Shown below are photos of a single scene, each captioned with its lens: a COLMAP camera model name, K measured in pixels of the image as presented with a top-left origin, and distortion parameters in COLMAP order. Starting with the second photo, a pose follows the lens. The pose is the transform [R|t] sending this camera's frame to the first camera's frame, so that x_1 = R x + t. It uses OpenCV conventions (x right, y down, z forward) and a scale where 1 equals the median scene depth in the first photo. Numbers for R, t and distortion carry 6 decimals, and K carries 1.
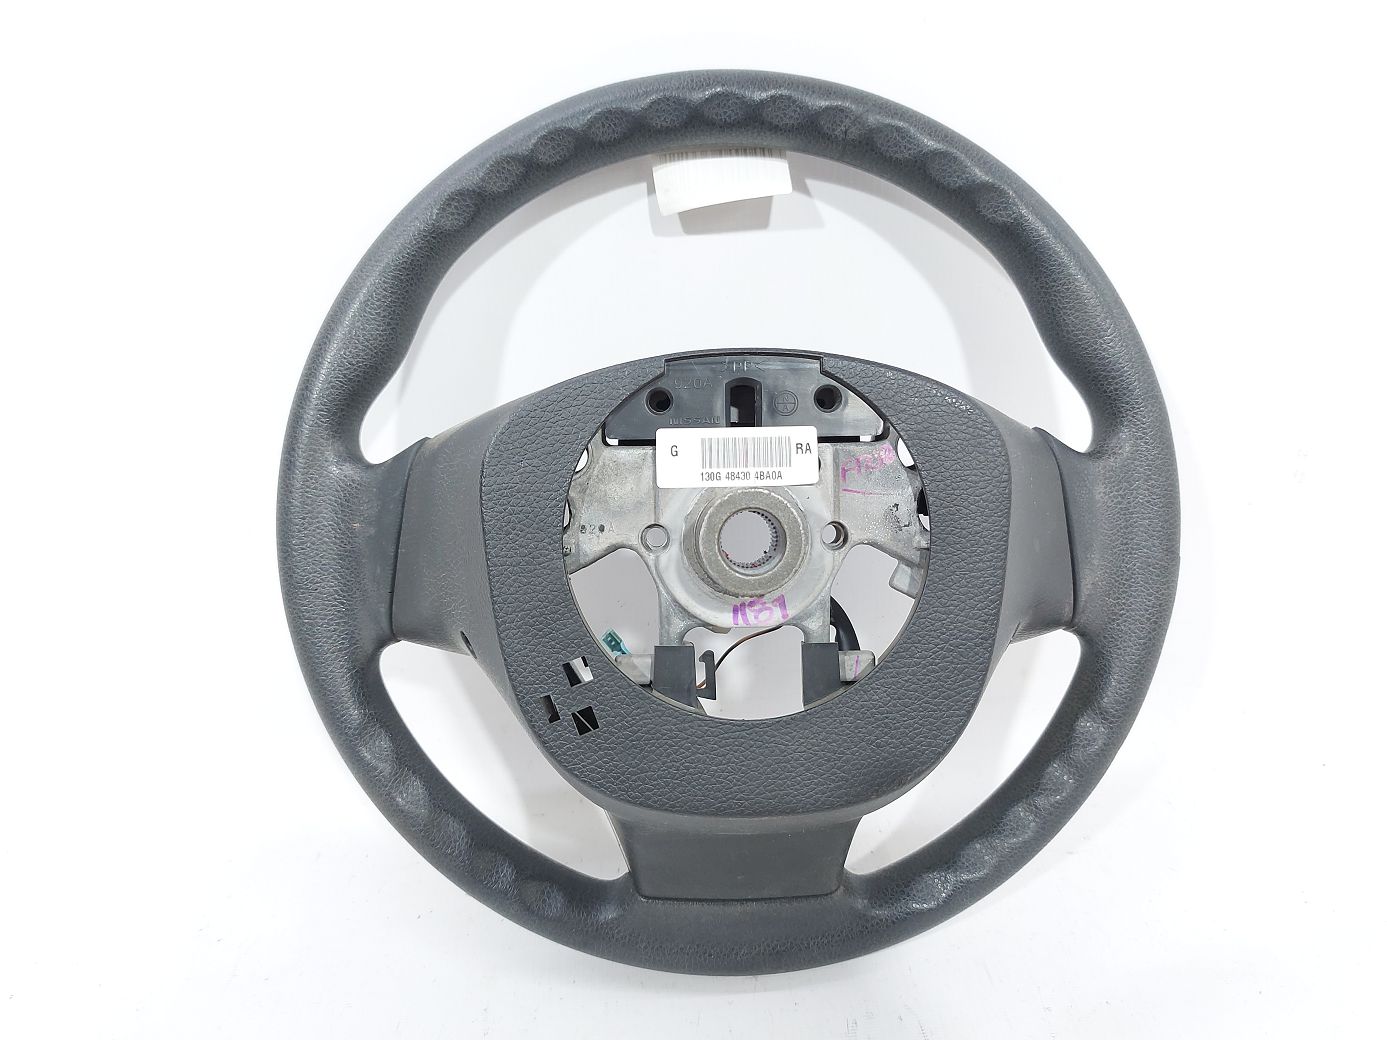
lens RADIAL K [[1050.2, 0, 703.3], [0, 1050.2, 529.3], [0, 0, 1]] dist [0.063054, -0.245140]
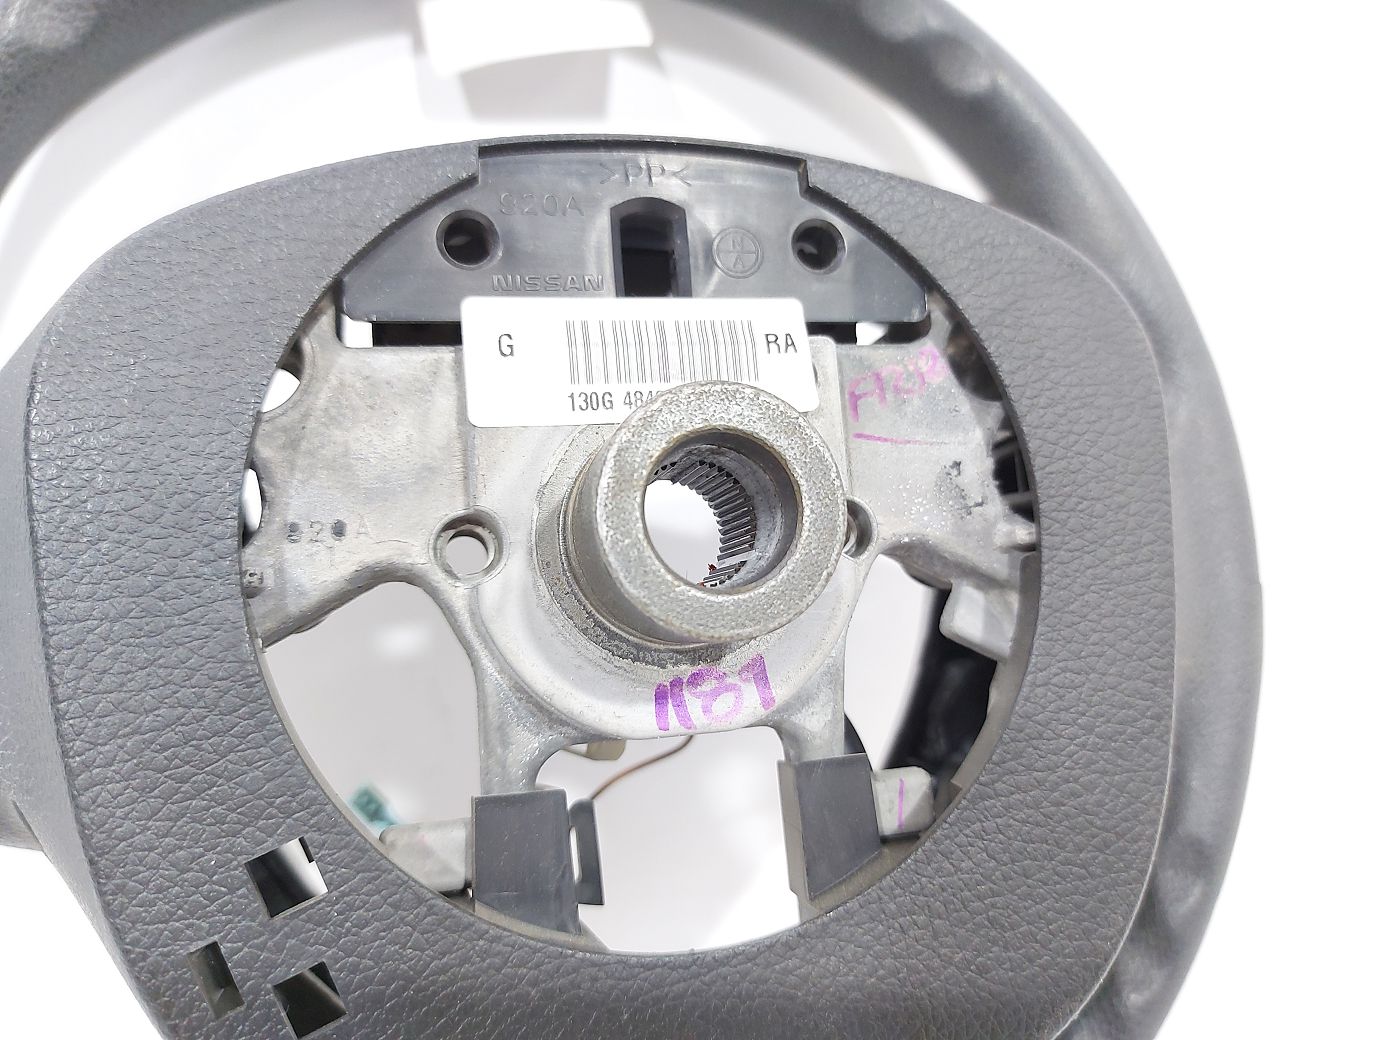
lens RADIAL K [[1050.2, 0, 703.3], [0, 1050.2, 529.3], [0, 0, 1]] dist [0.063054, -0.245140]
pose [[0.972617, -0.036473, 0.229536, -0.050943], [0.068626, 0.988643, -0.133697, 0.067202], [-0.222053, 0.145788, 0.964074, 0.552508]]
